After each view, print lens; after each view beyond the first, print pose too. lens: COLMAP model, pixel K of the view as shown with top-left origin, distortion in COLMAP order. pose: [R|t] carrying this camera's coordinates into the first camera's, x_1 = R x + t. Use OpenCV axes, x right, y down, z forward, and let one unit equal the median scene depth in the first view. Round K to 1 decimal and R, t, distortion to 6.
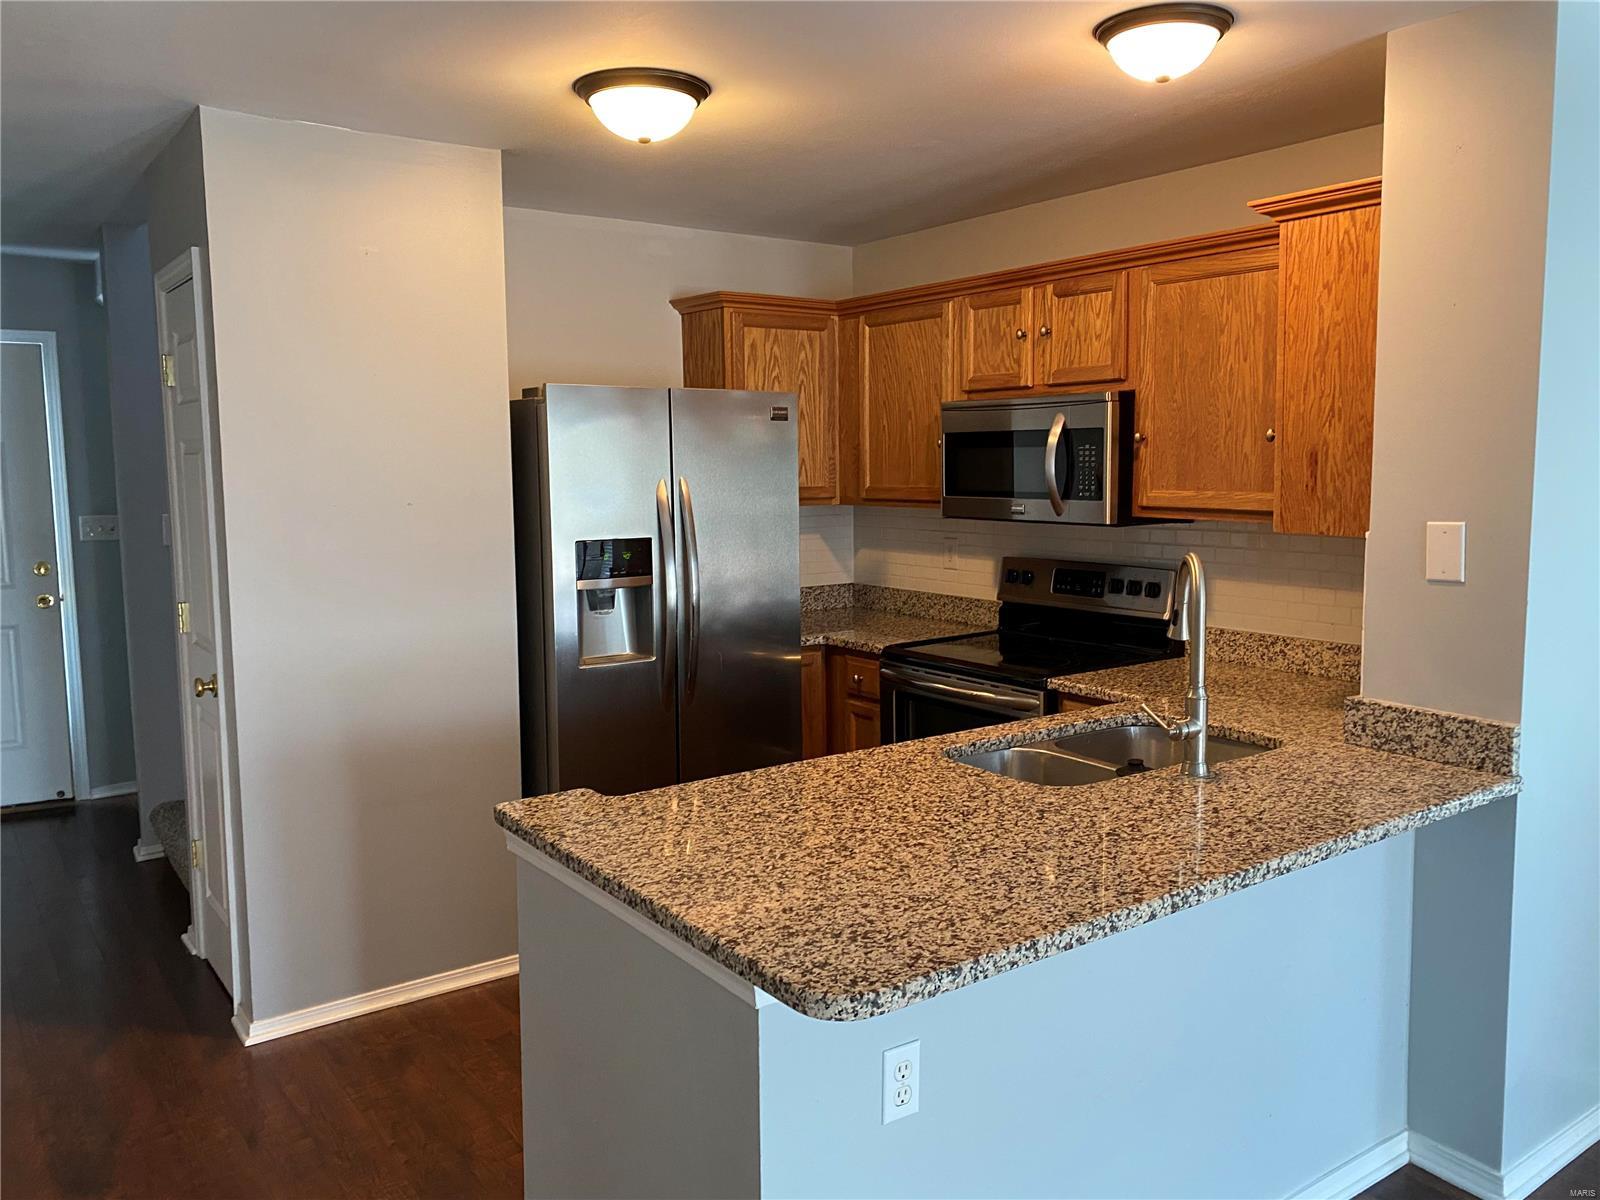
lens RADIAL K [[1237.2, 0, 803.6], [0, 1237.2, 581.8], [0, 0, 1]] dist [0.000296, -0.004608]
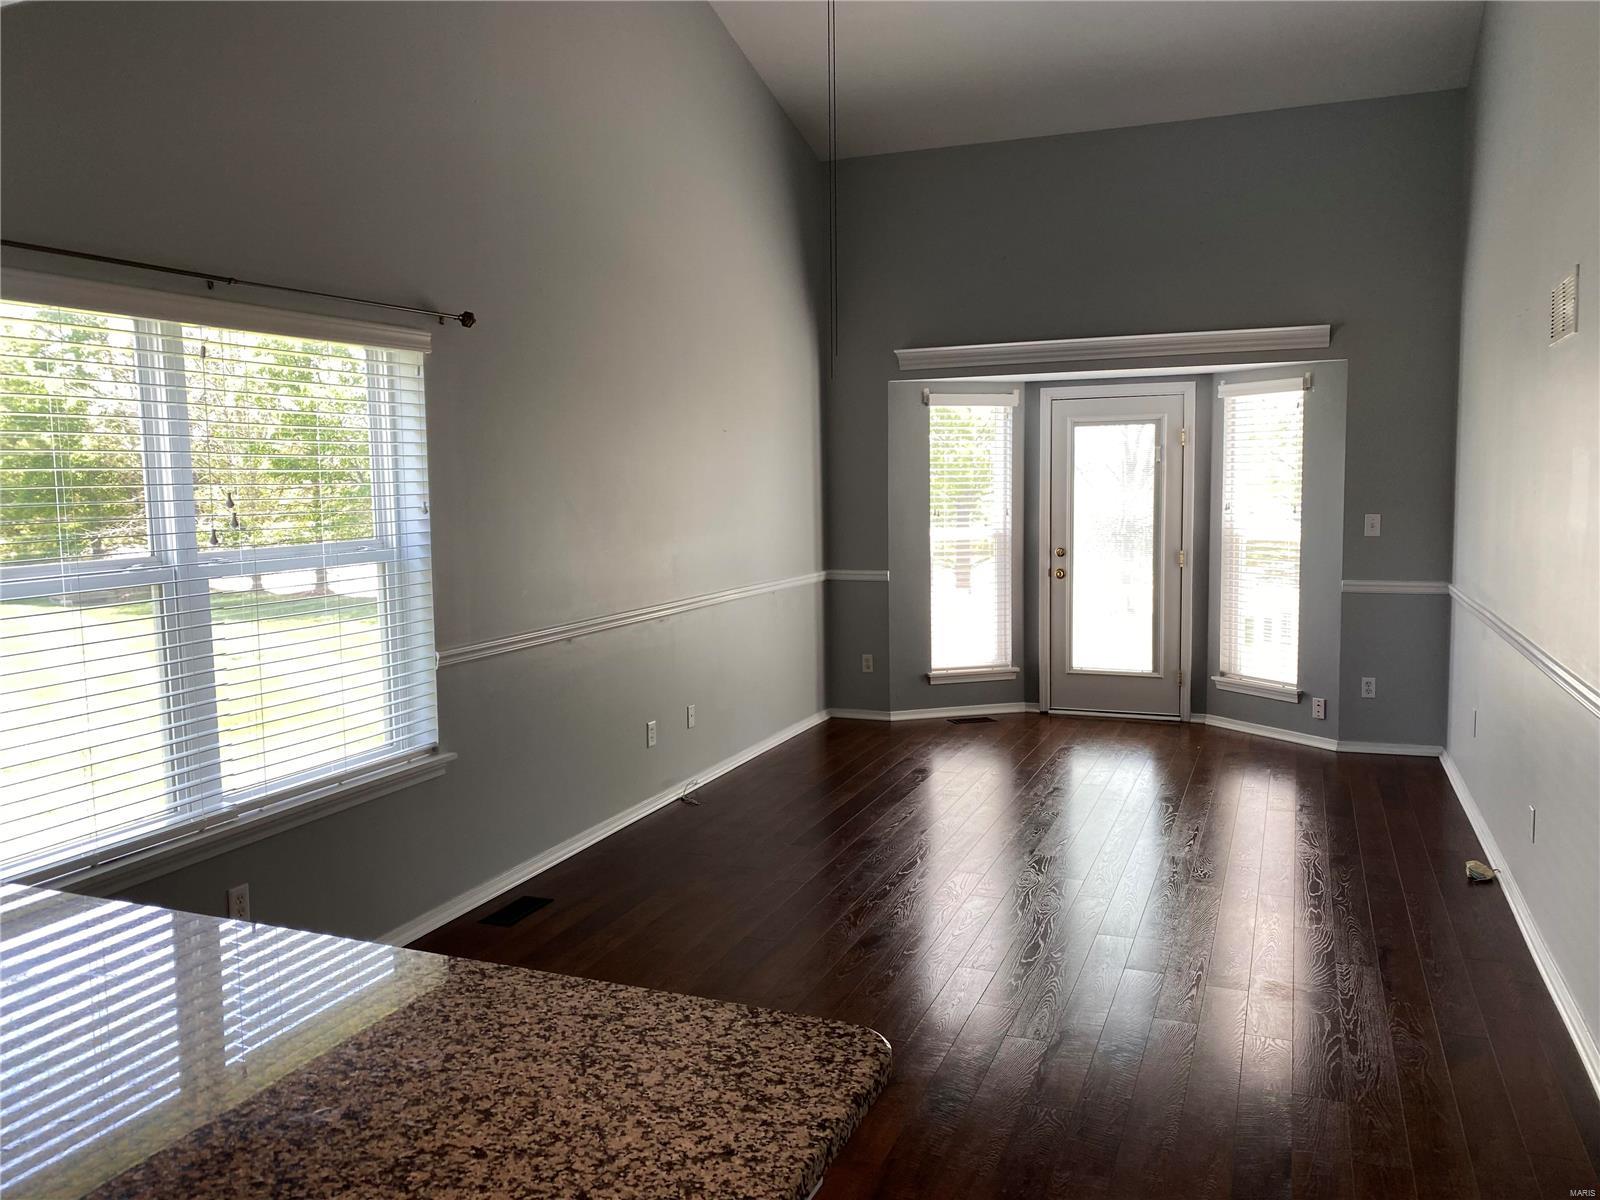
lens RADIAL K [[1208.1, 0, 800.0], [0, 1208.1, 600.0], [0, 0, 1]] dist [-0.001882, -0.005081]
pose [[-0.528045, -0.071771, 0.846178, -0.293051], [0.102903, 0.983672, 0.147648, -0.063760], [-0.842959, 0.165039, -0.512037, 0.593198]]
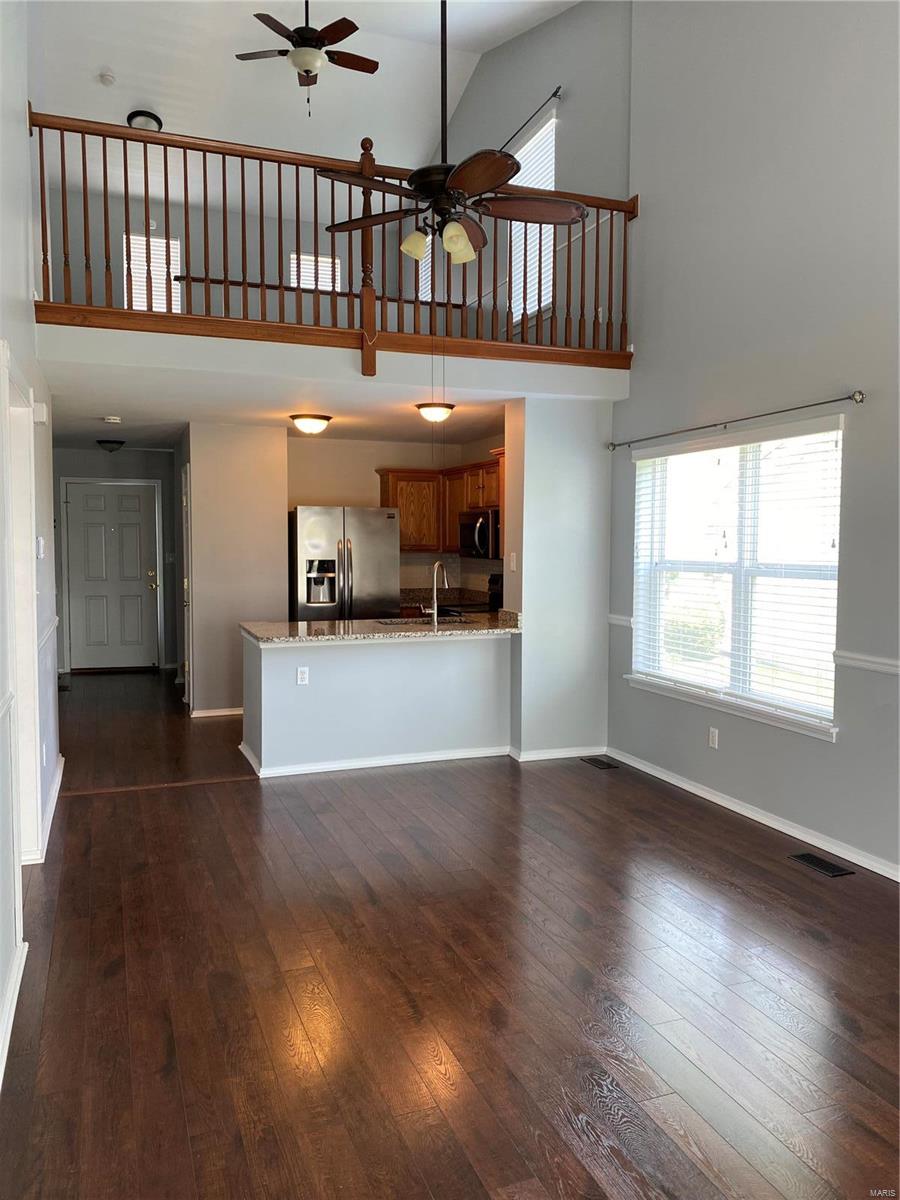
lens RADIAL K [[927.9, 0, 450.0], [0, 927.9, 600.0], [0, 0, 1]] dist [0.000296, -0.004608]
pose [[0.964085, 0.027952, -0.264120, 0.663618], [-0.036605, 0.998940, -0.027895, 0.100556], [0.263061, 0.036561, 0.964086, -0.928029]]
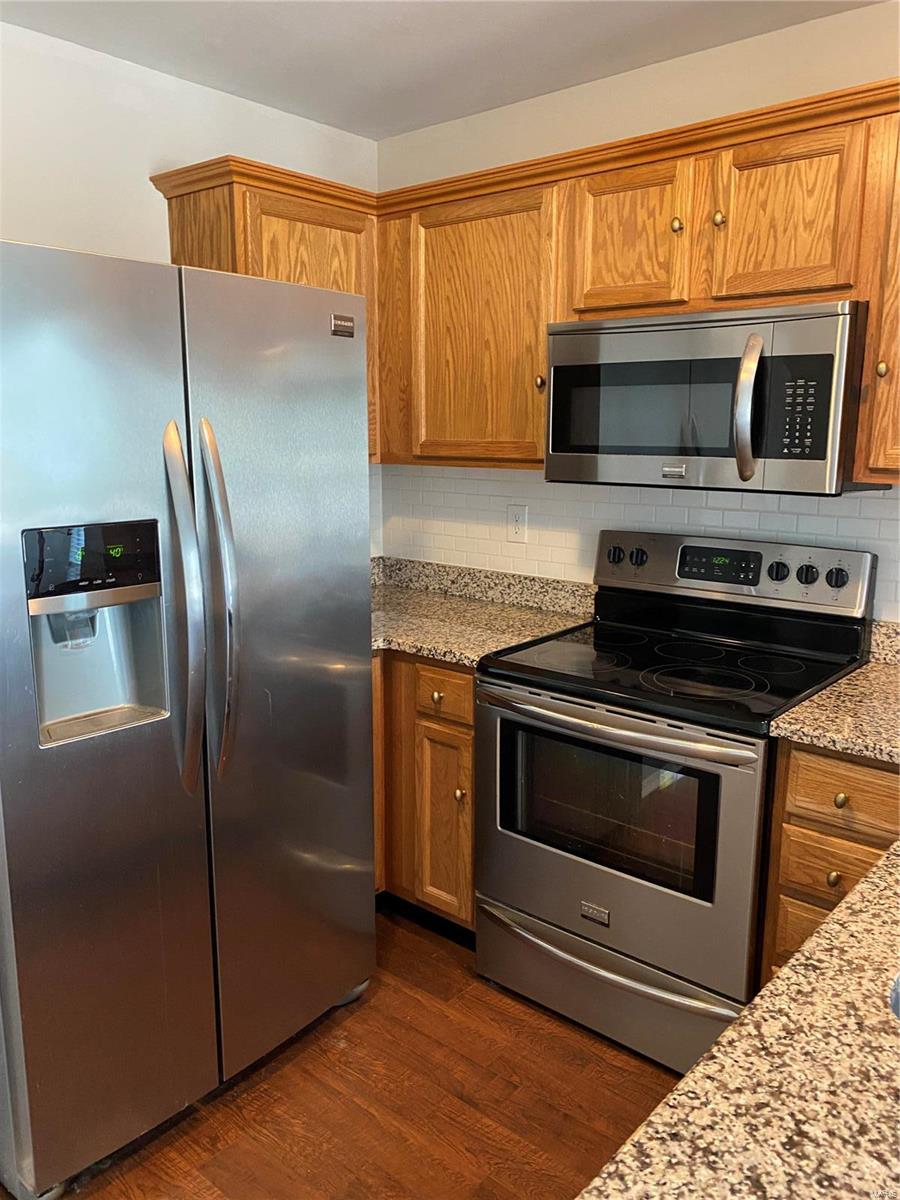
lens RADIAL K [[927.9, 0, 450.0], [0, 927.9, 600.0], [0, 0, 1]] dist [0.000296, -0.004608]
pose [[0.971786, -0.030184, 0.233927, -0.089124], [0.010004, 0.996160, 0.086980, -0.033150], [-0.235654, -0.082185, 0.968356, 0.515547]]
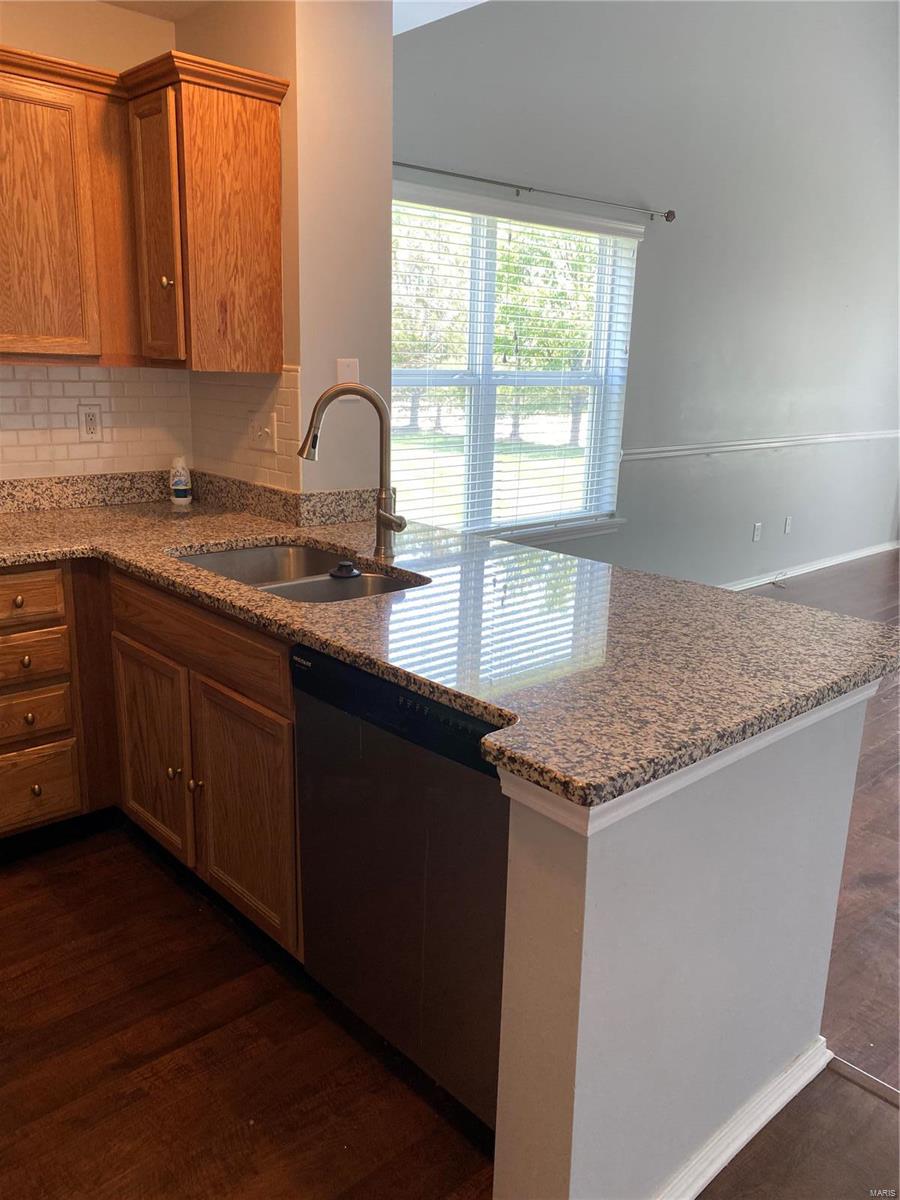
lens RADIAL K [[927.9, 0, 450.0], [0, 927.9, 600.0], [0, 0, 1]] dist [0.000296, -0.004608]
pose [[-0.121647, -0.235780, 0.964163, -0.423458], [0.073566, 0.966563, 0.245648, -0.022495], [-0.989843, 0.100812, -0.100234, 0.689171]]
